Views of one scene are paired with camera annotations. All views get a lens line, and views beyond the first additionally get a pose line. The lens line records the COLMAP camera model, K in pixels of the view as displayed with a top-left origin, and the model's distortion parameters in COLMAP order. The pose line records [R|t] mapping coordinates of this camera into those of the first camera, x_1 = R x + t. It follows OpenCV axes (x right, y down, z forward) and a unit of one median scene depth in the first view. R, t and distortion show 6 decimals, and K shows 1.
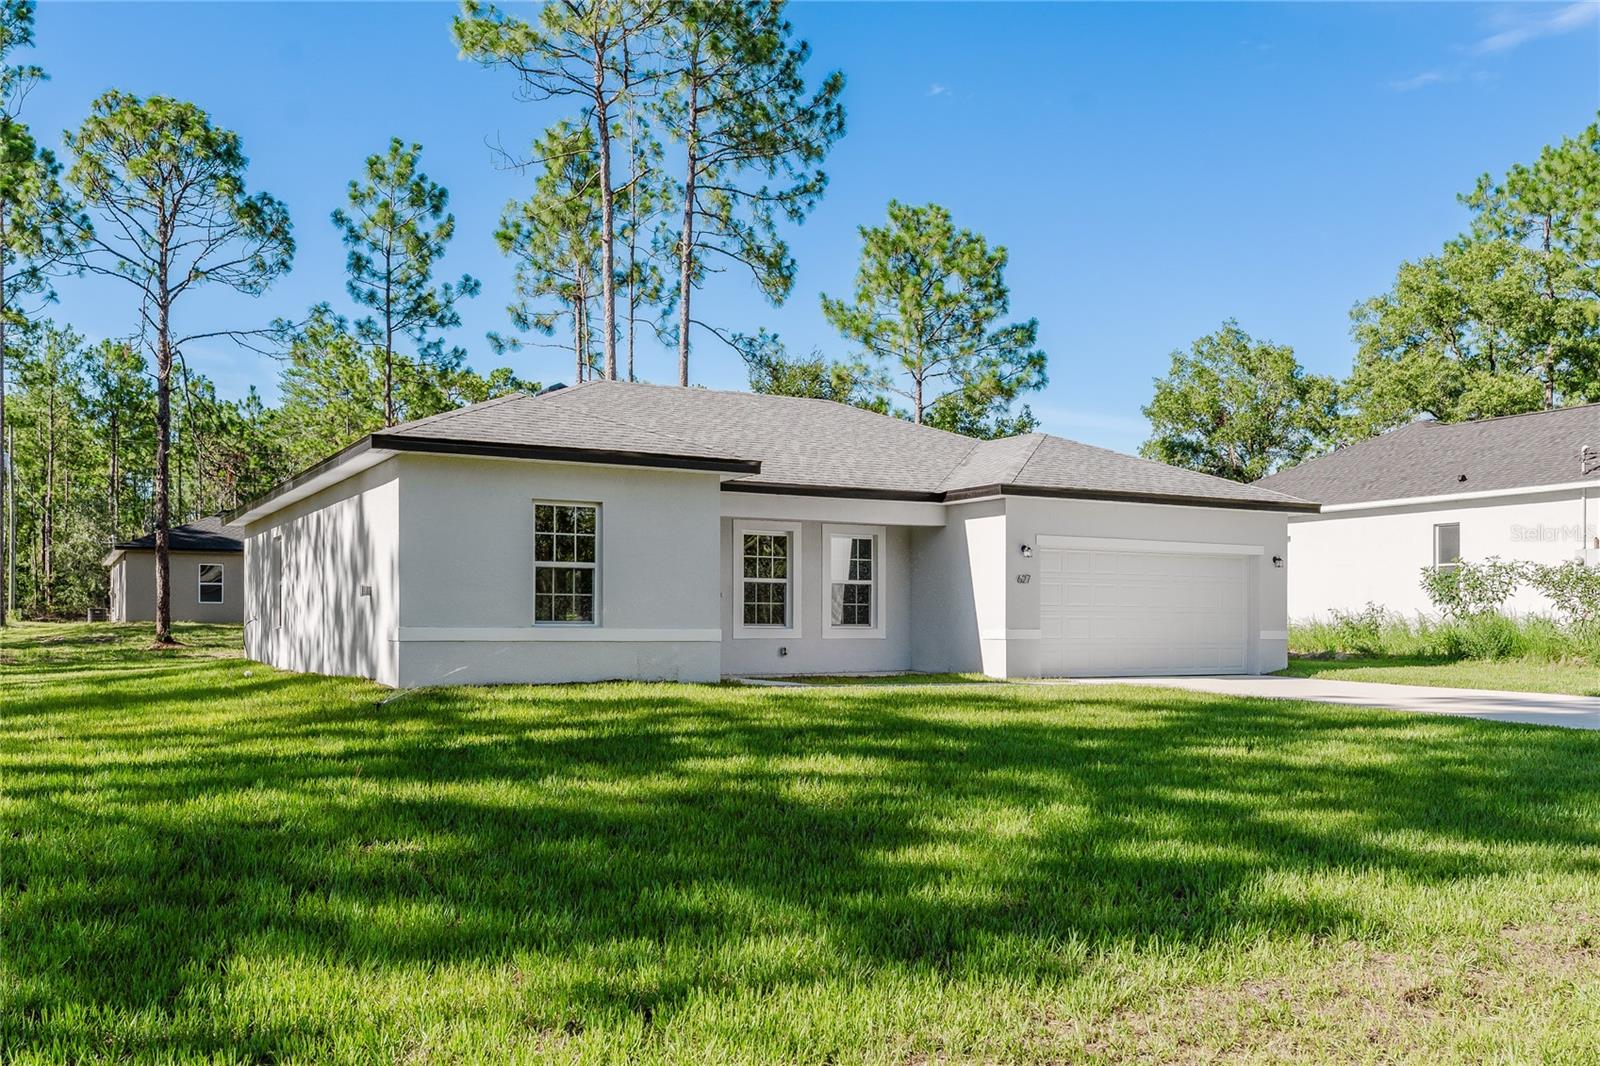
lens RADIAL K [[1369.3, 0, 800.0], [0, 1369.3, 533.0], [0, 0, 1]] dist [0.014257, 0.017880]
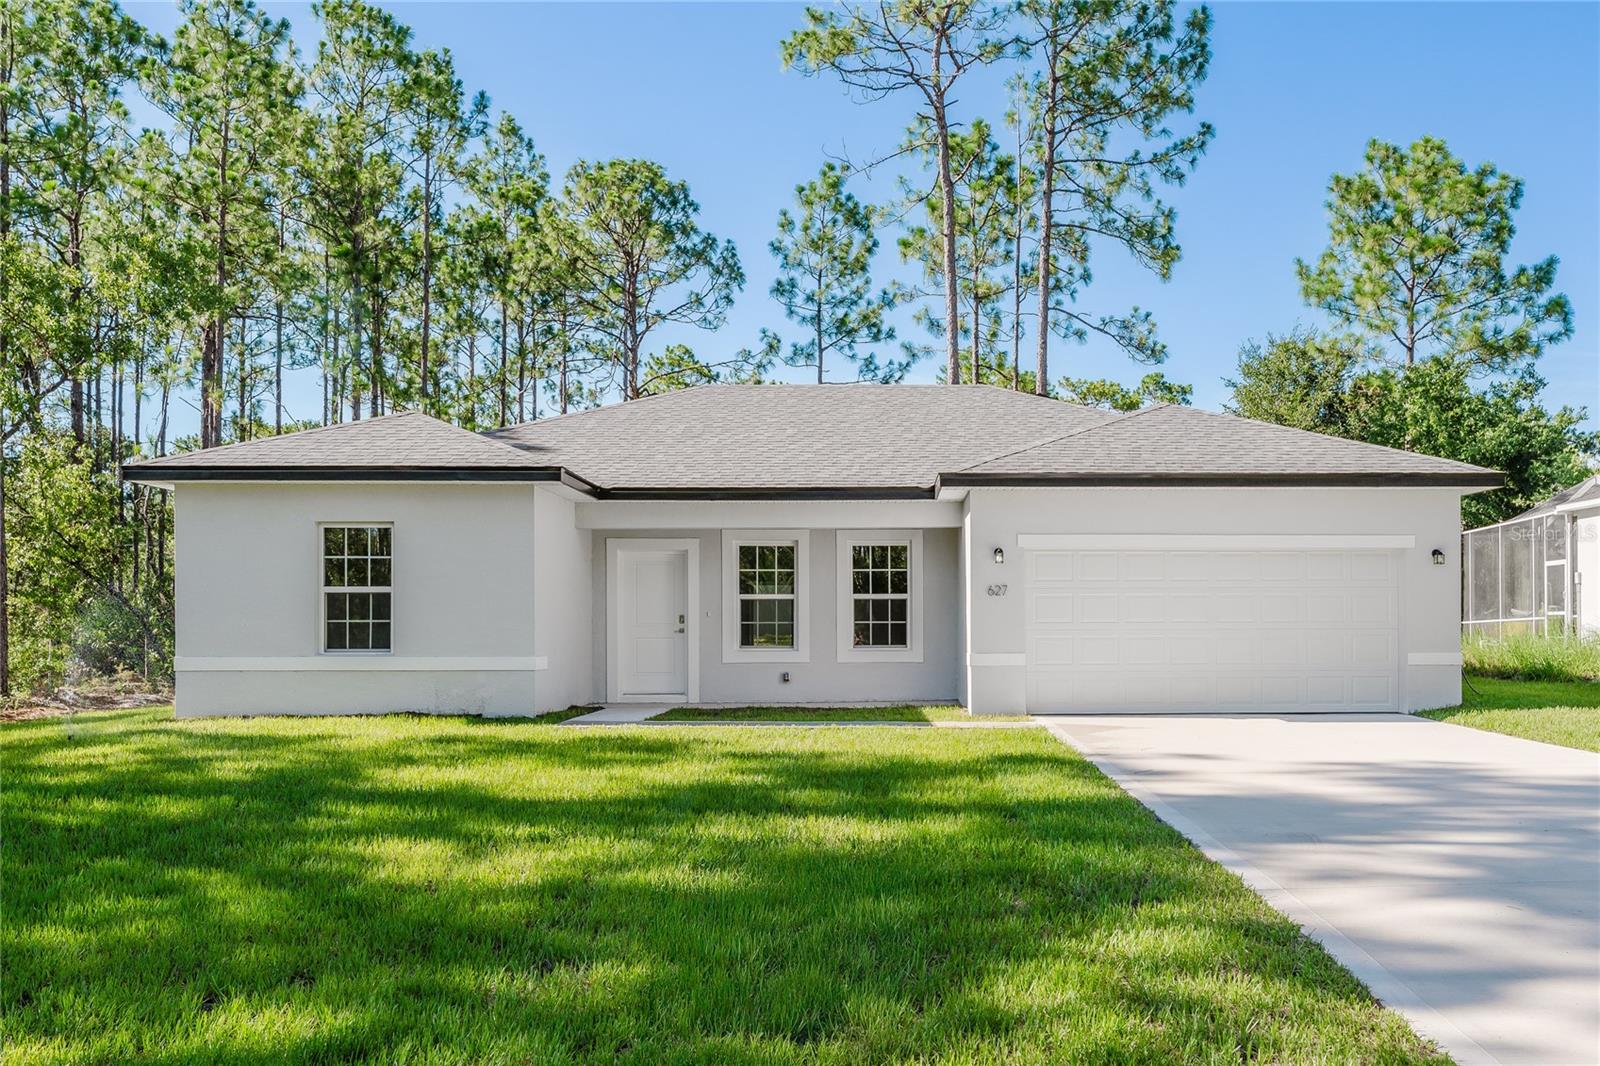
lens RADIAL K [[1369.3, 0, 800.0], [0, 1369.3, 533.0], [0, 0, 1]] dist [0.014257, 0.017880]
pose [[0.894666, -0.039351, -0.444999, 0.171327], [0.037050, 0.999217, -0.013870, 0.002858], [0.445197, -0.004078, 0.895424, 0.094563]]
